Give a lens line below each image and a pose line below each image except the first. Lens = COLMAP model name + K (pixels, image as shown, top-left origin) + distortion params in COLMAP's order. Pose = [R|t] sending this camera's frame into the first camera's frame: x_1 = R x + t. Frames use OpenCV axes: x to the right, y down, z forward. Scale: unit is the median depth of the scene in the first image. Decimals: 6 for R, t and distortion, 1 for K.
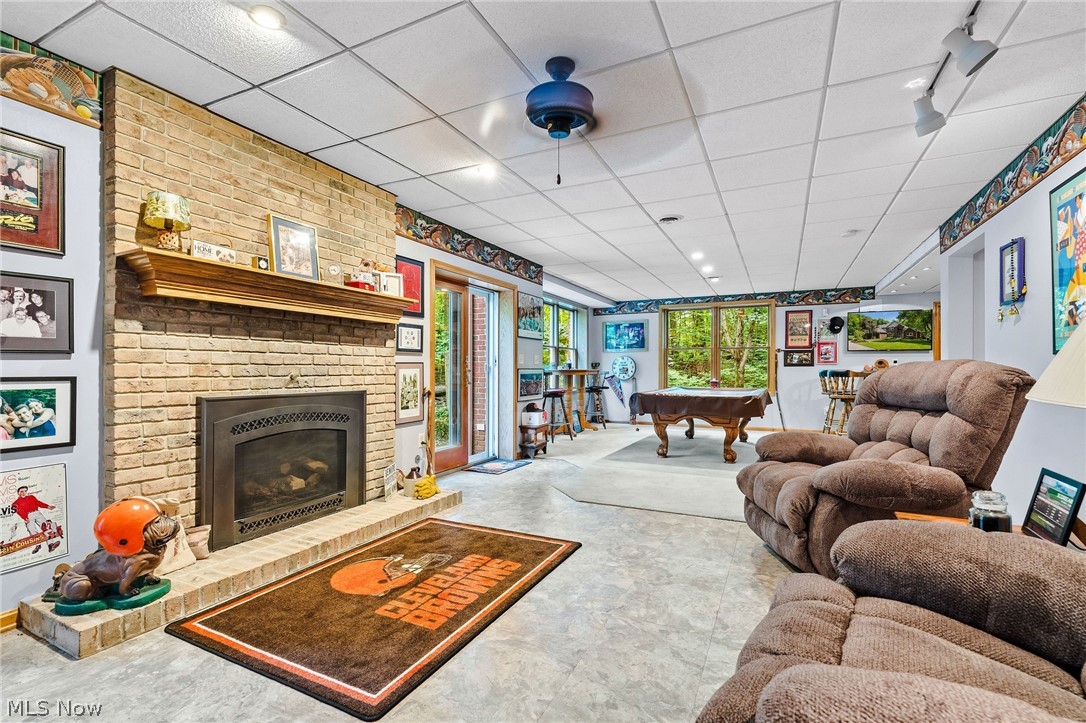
lens RADIAL K [[492.4, 0, 540.9], [0, 492.4, 367.4], [0, 0, 1]] dist [-0.007490, 0.002040]
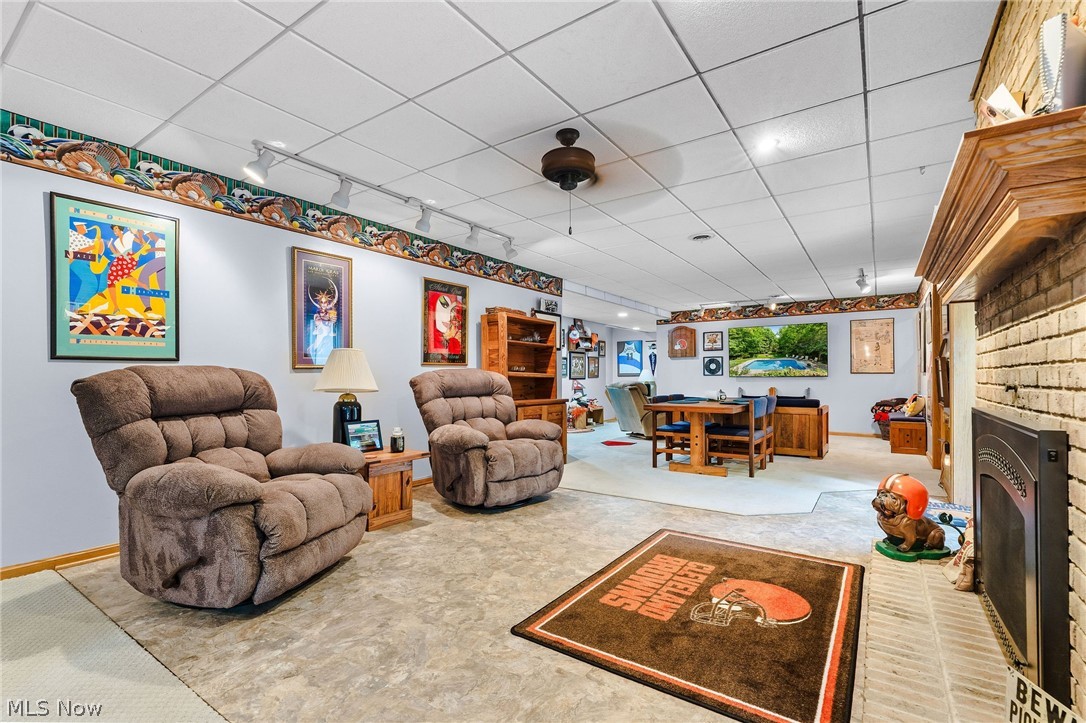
lens RADIAL K [[492.4, 0, 539.1], [0, 492.4, 370.5], [0, 0, 1]] dist [-0.007490, 0.002040]
pose [[-0.988767, -0.000892, 0.149463, -0.067156], [-0.003925, 0.999792, -0.019999, 0.014385], [-0.149414, -0.020361, -0.988565, 1.957129]]
